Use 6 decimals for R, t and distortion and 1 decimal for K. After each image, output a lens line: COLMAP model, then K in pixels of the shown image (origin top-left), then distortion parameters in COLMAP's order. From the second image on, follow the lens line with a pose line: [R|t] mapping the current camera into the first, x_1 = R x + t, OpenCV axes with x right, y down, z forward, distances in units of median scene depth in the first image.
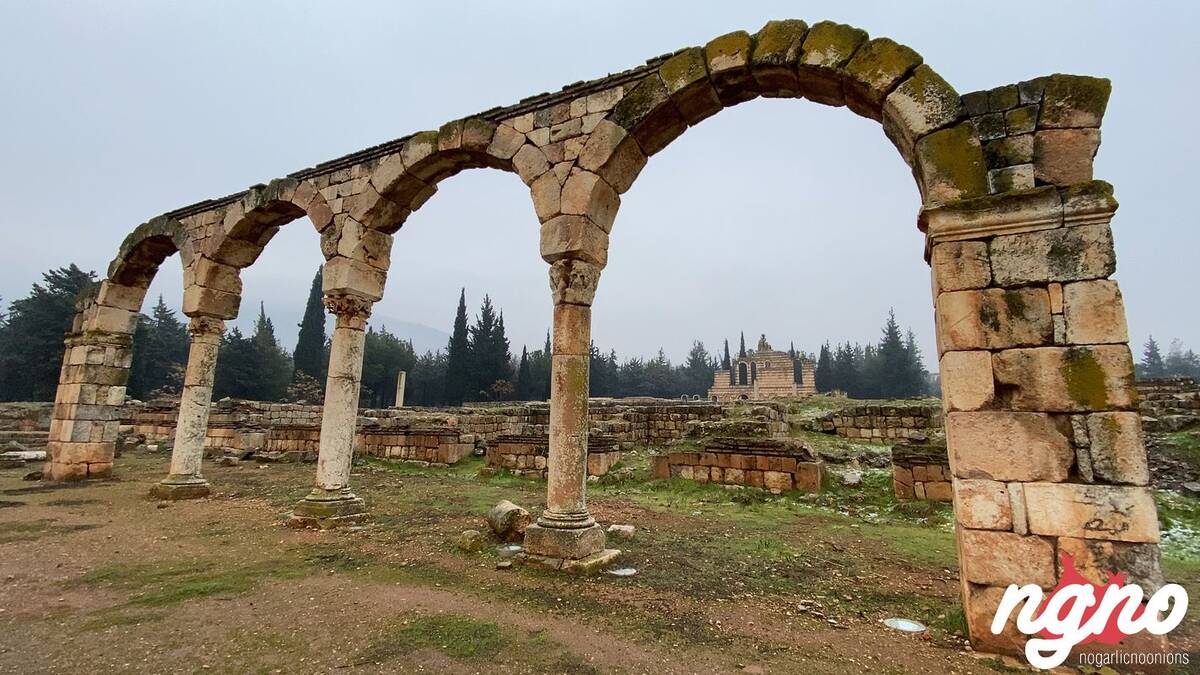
lens RADIAL K [[529.0, 0, 600.0], [0, 529.0, 337.5], [0, 0, 1]] dist [0.065698, -0.053752]
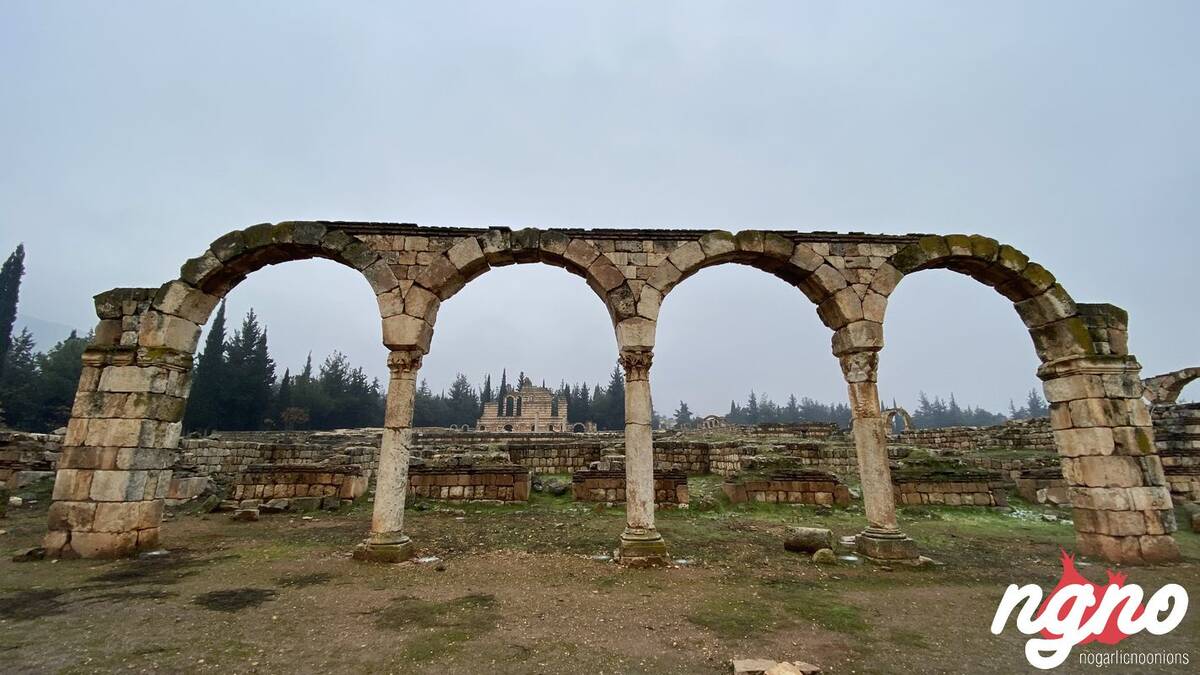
lens RADIAL K [[475.4, 0, 600.0], [0, 475.4, 337.5], [0, 0, 1]] dist [0.041463, -0.031550]
pose [[0.868541, 0.103030, 0.484789, -1.037107], [-0.068295, 0.993703, -0.088829, -0.012893], [-0.490888, 0.044043, 0.870109, 0.162353]]
